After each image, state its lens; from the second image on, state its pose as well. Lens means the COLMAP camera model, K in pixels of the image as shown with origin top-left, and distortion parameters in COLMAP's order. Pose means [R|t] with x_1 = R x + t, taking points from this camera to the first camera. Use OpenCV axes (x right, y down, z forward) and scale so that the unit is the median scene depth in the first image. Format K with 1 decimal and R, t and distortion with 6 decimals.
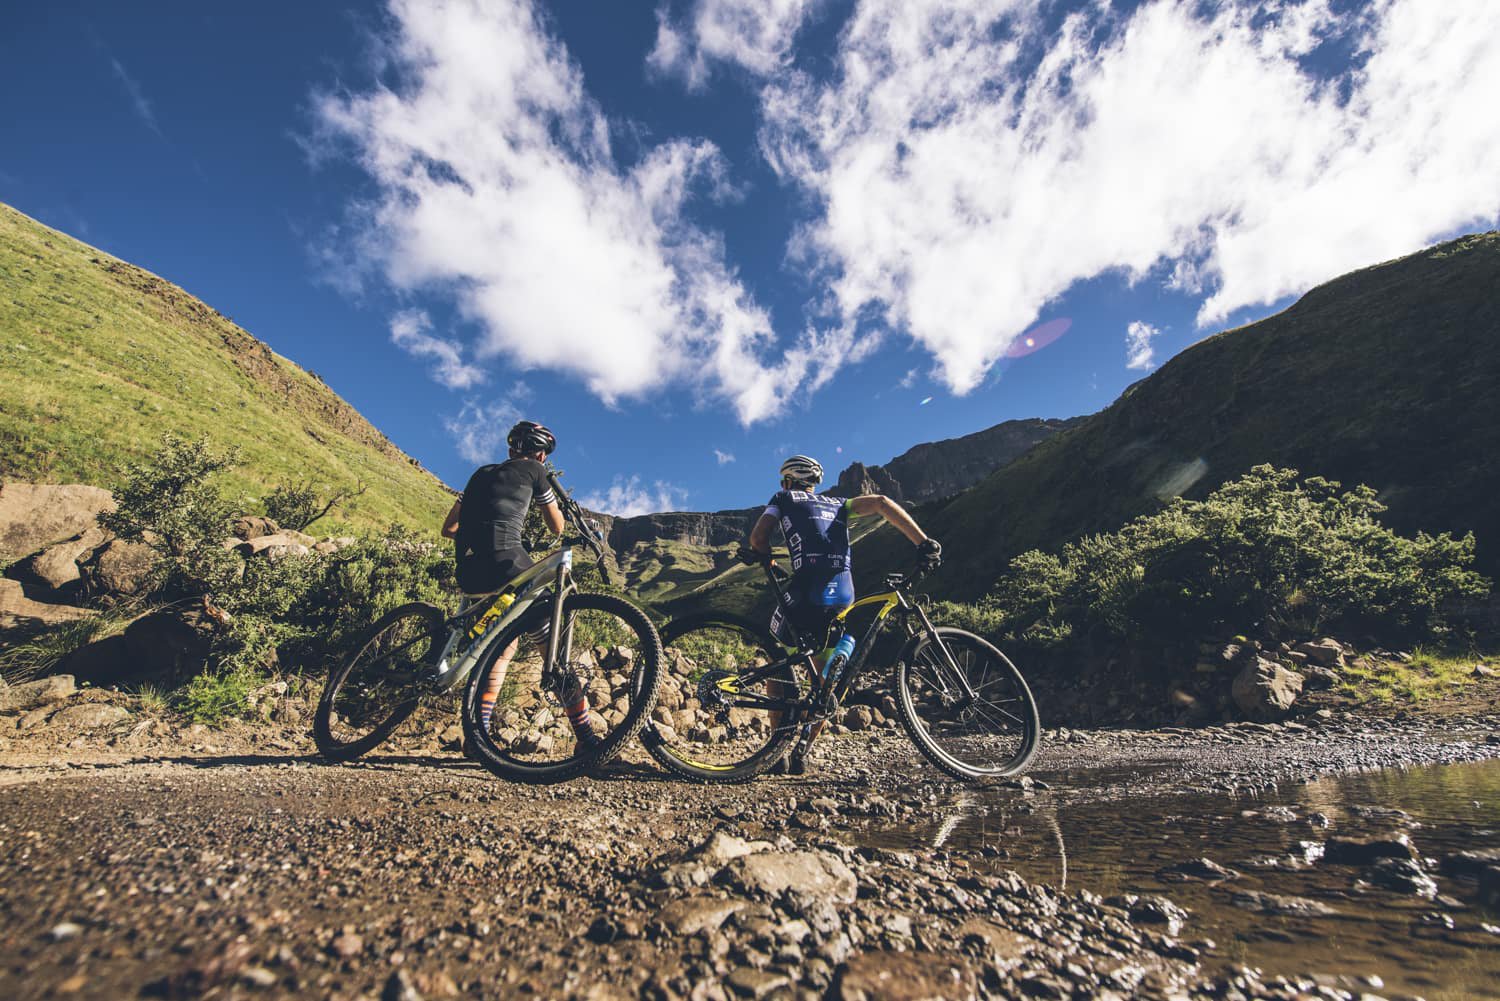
lens RADIAL K [[596.4, 0, 748.3], [0, 596.4, 496.6], [0, 0, 1]] dist [-0.018234, -0.001047]
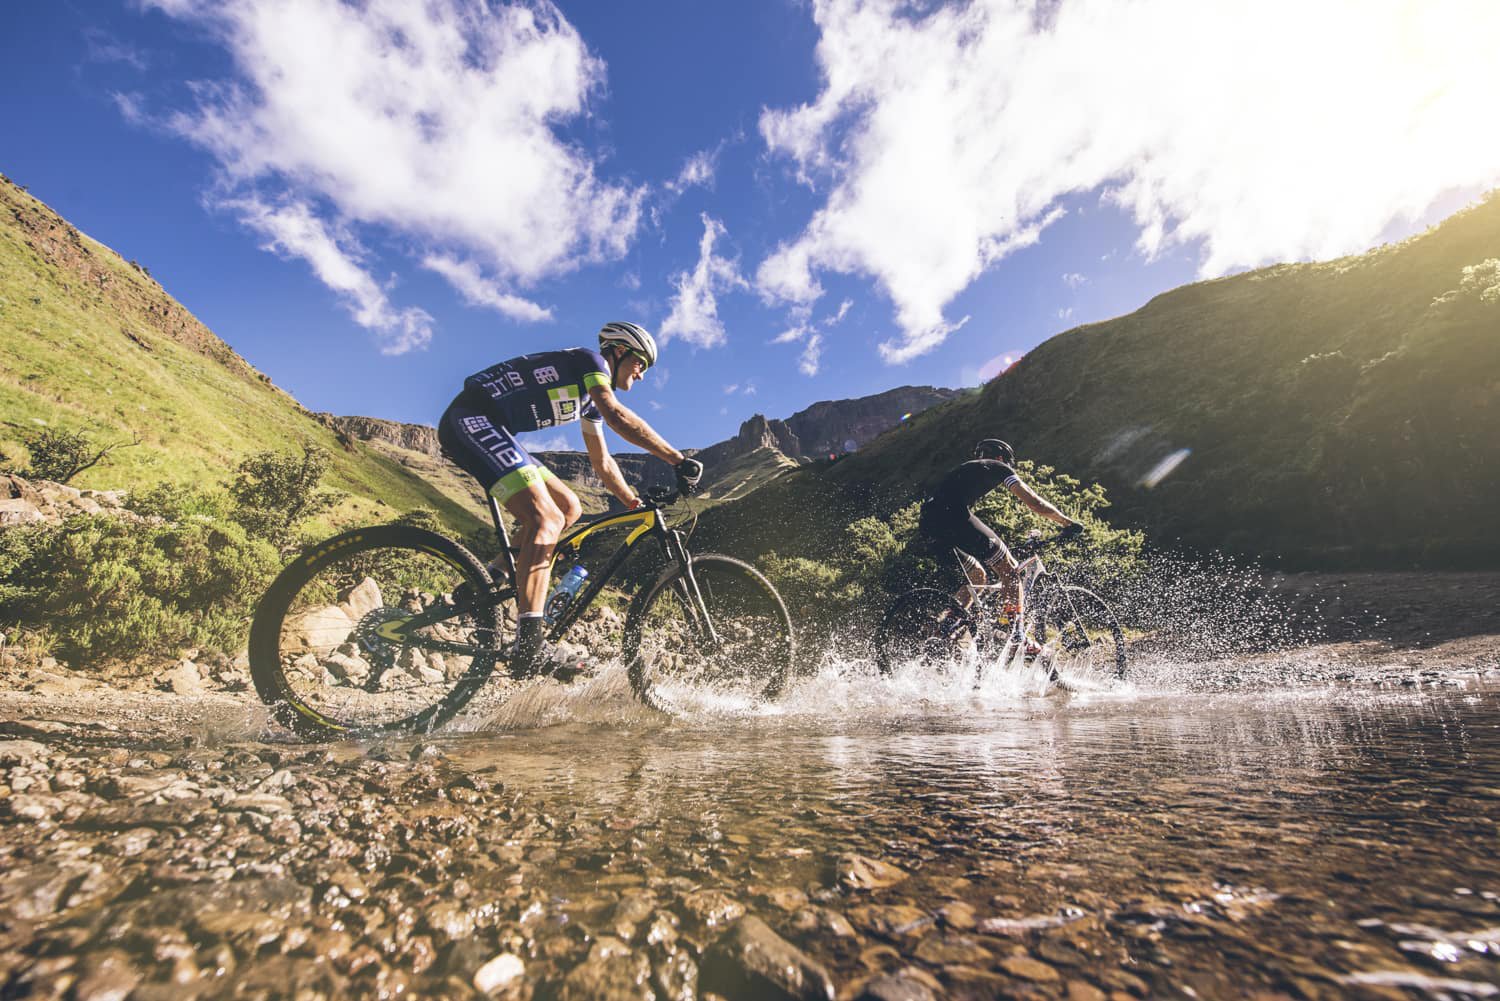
lens RADIAL K [[596.4, 0, 748.3], [0, 596.4, 496.6], [0, 0, 1]] dist [-0.018234, -0.001047]
pose [[0.983806, 0.056155, 0.170215, 0.123713], [-0.070857, 0.994147, 0.081560, -0.041948], [-0.164639, -0.092300, 0.982026, -0.096922]]
